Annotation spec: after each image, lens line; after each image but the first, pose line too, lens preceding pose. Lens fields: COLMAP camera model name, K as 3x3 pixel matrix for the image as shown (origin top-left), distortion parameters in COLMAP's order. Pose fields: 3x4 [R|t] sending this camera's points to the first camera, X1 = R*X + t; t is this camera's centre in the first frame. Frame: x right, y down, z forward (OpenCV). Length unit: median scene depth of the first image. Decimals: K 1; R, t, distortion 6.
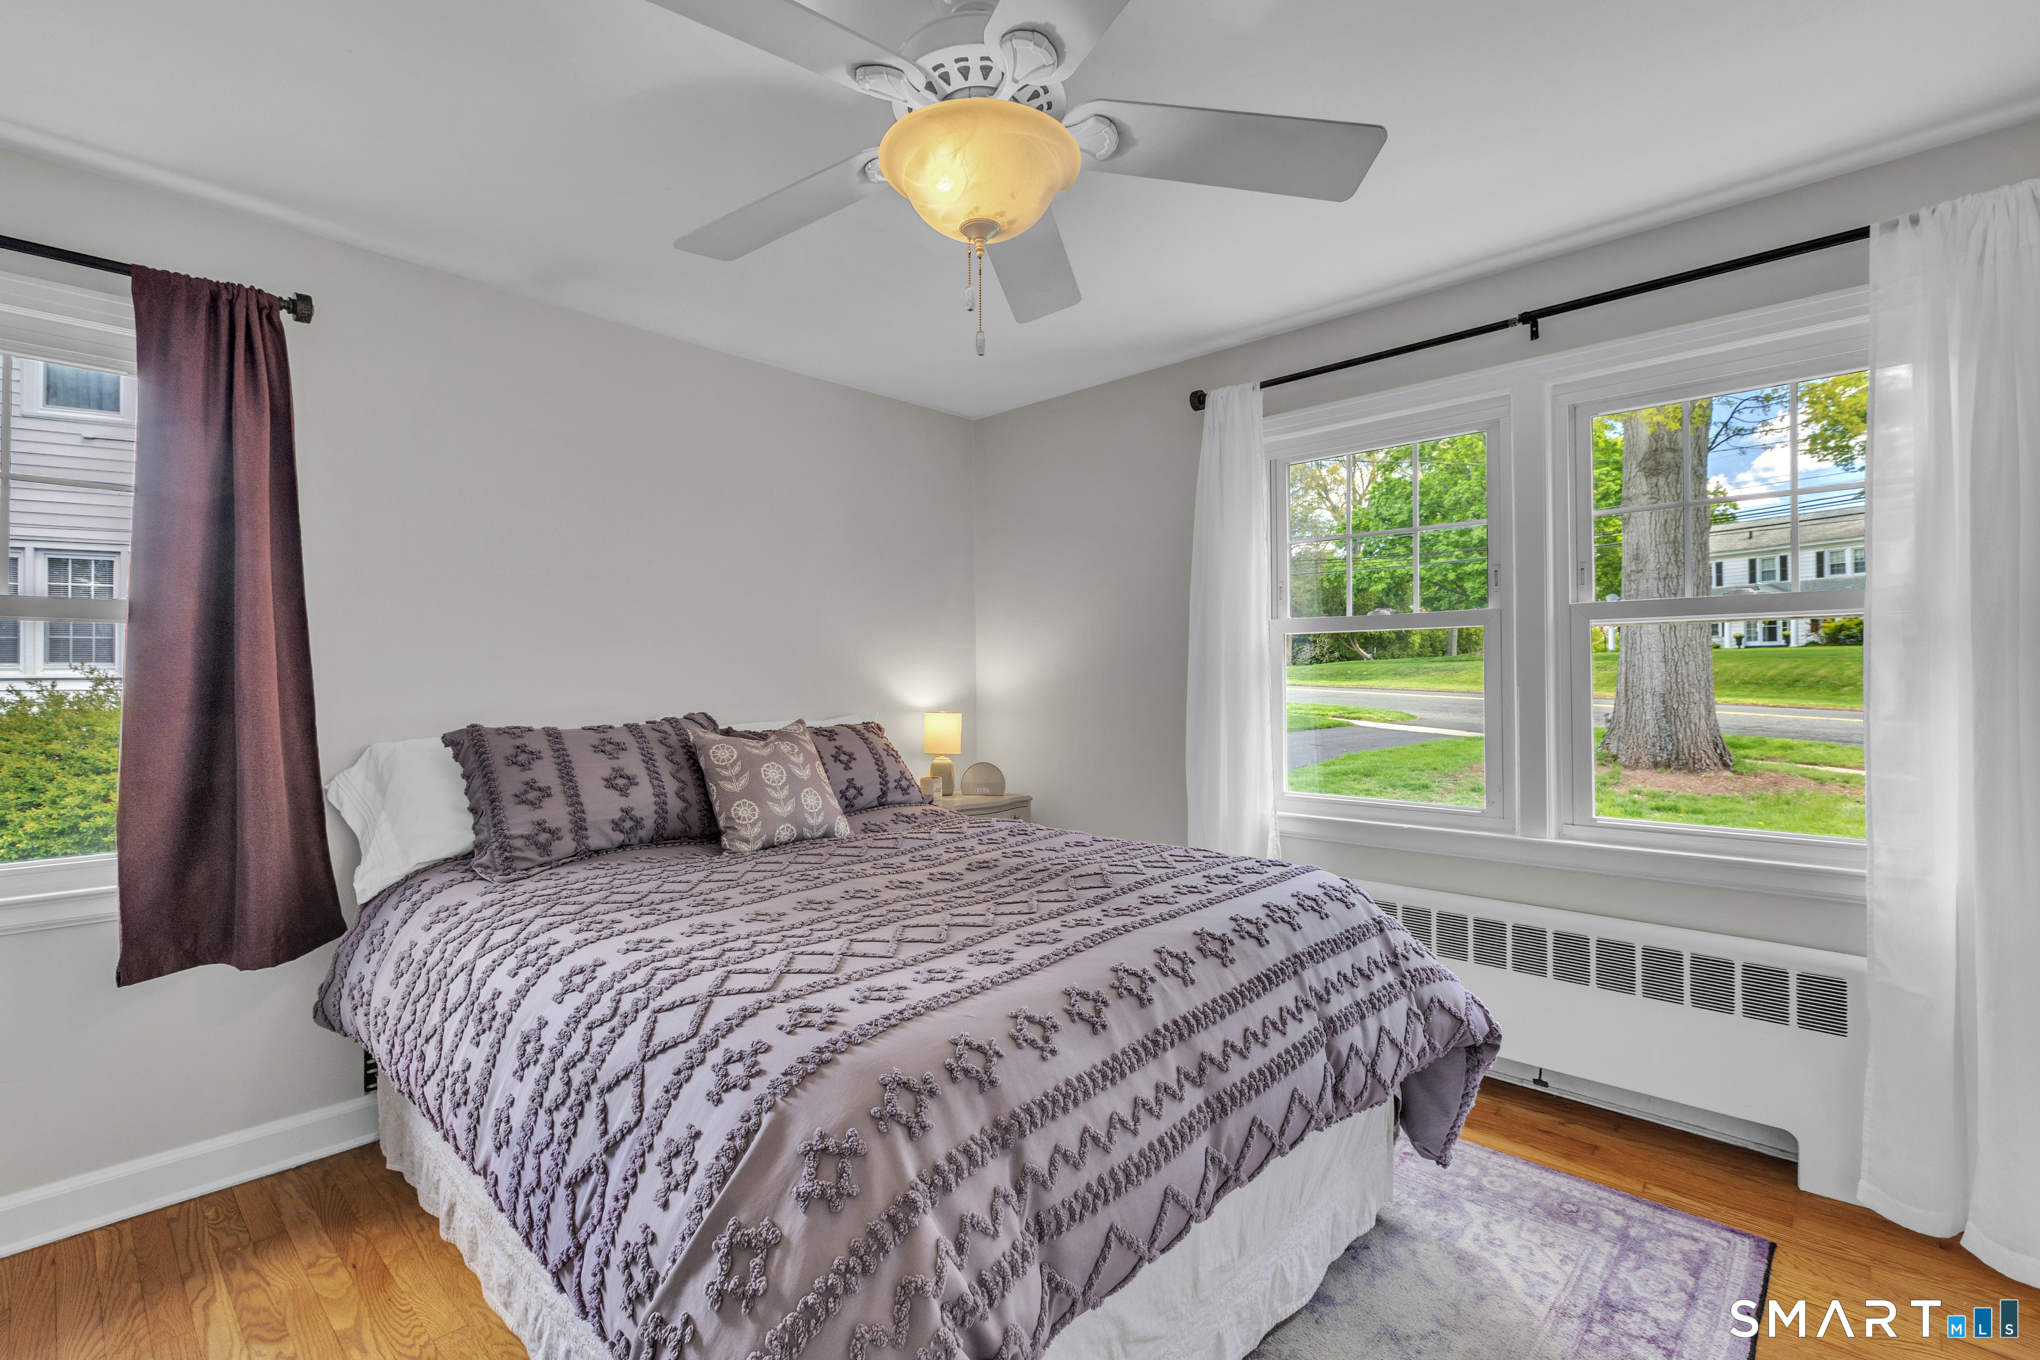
lens RADIAL K [[912.5, 0, 1022.3], [0, 912.5, 677.9], [0, 0, 1]] dist [-0.002846, -0.000147]
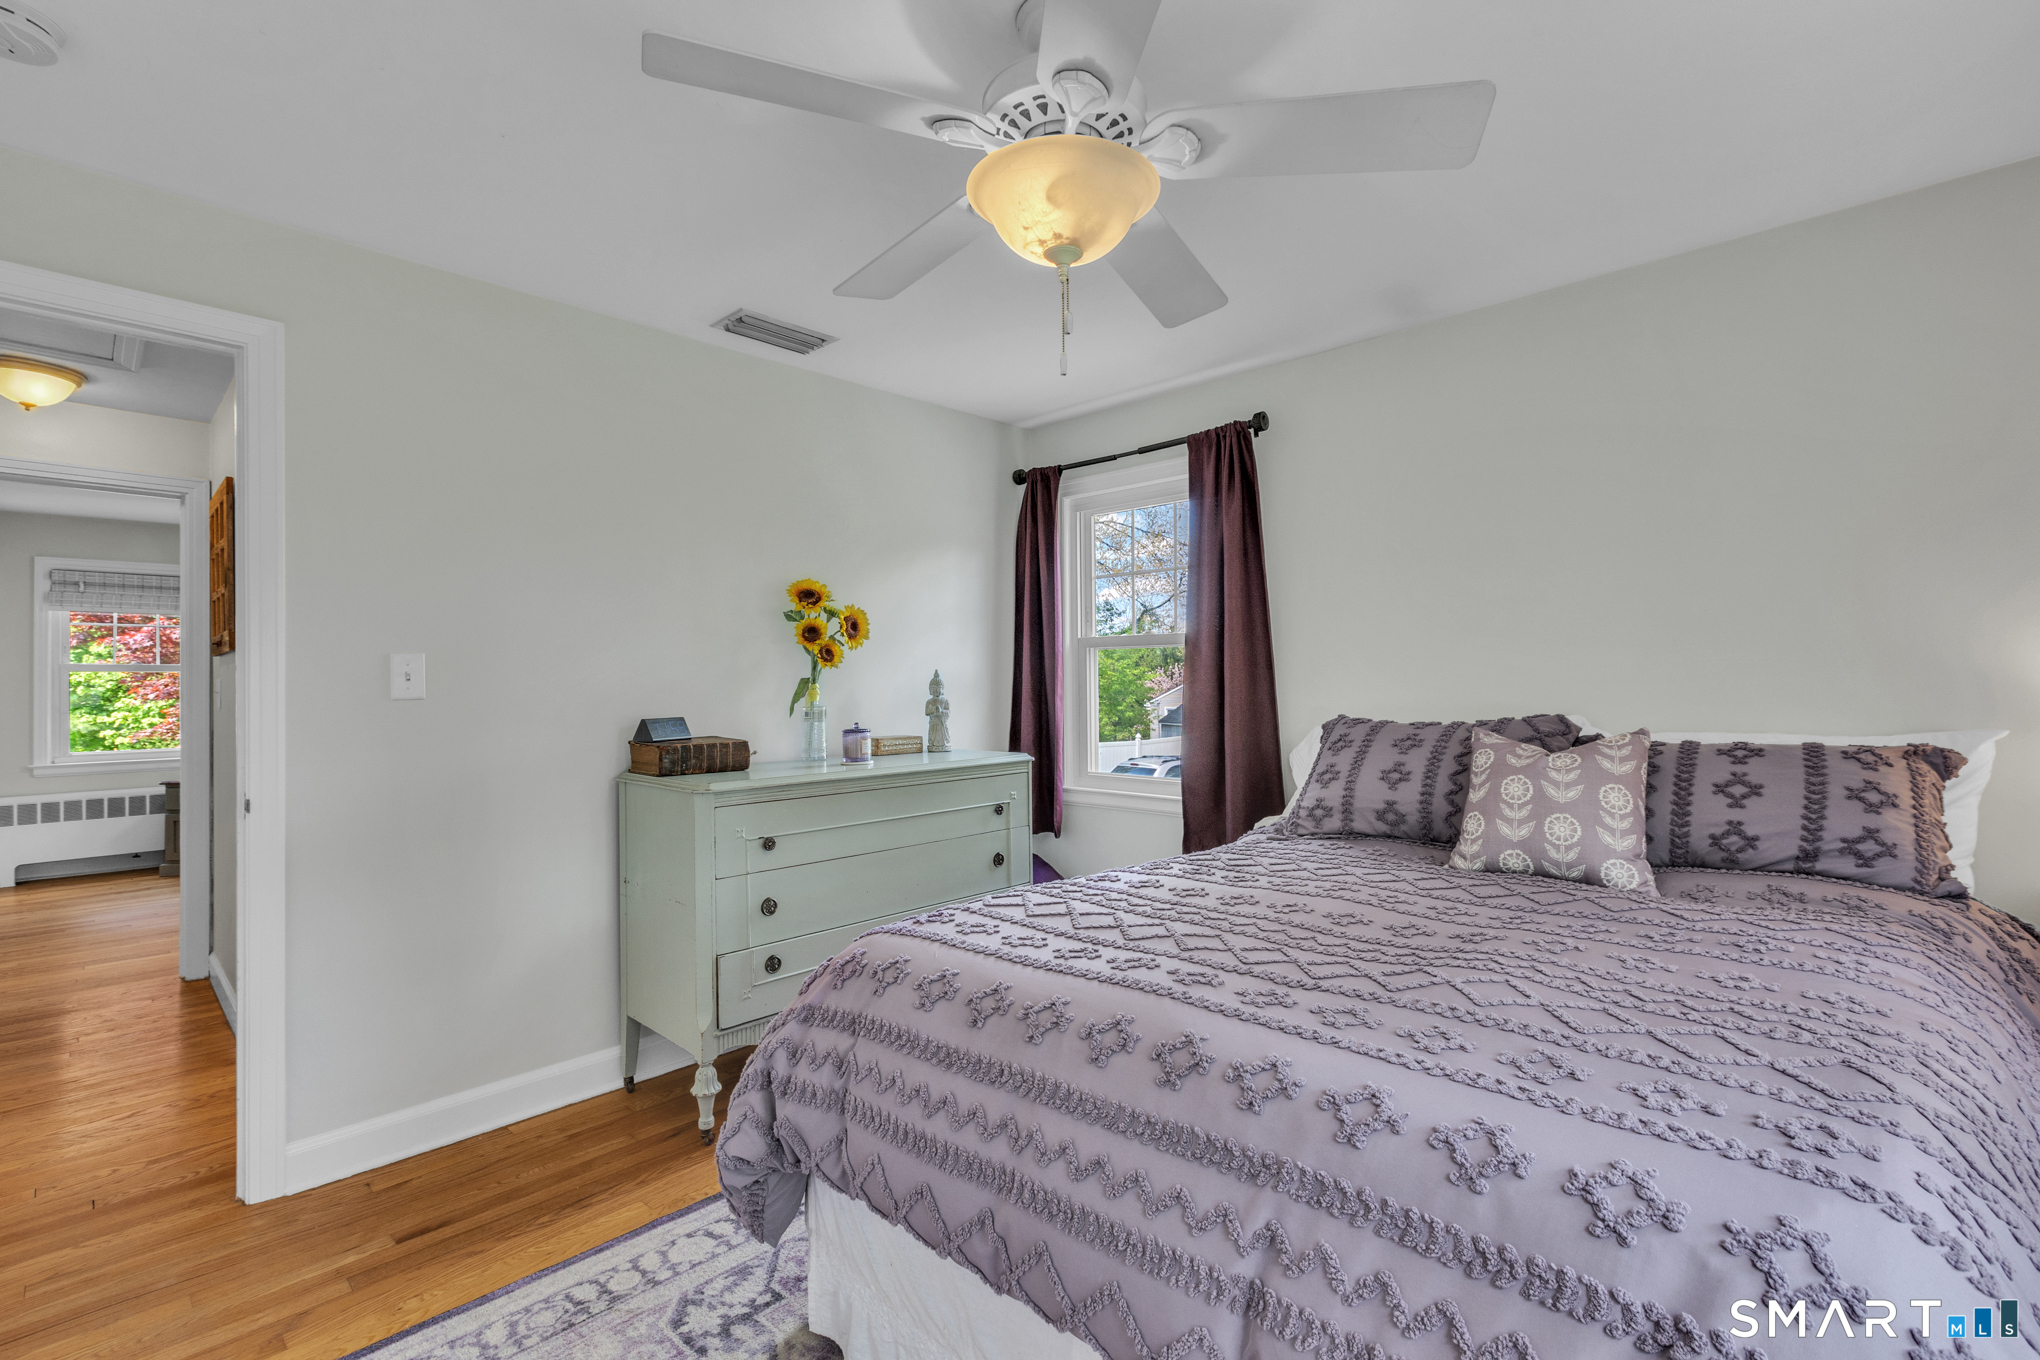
lens RADIAL K [[912.5, 0, 1024.1], [0, 912.5, 681.1], [0, 0, 1]] dist [-0.002846, -0.000147]
pose [[-0.008926, 0.003692, -0.999953, 0.607587], [0.012498, 0.999915, 0.003581, -0.004162], [0.999882, -0.012465, -0.008971, 0.579498]]
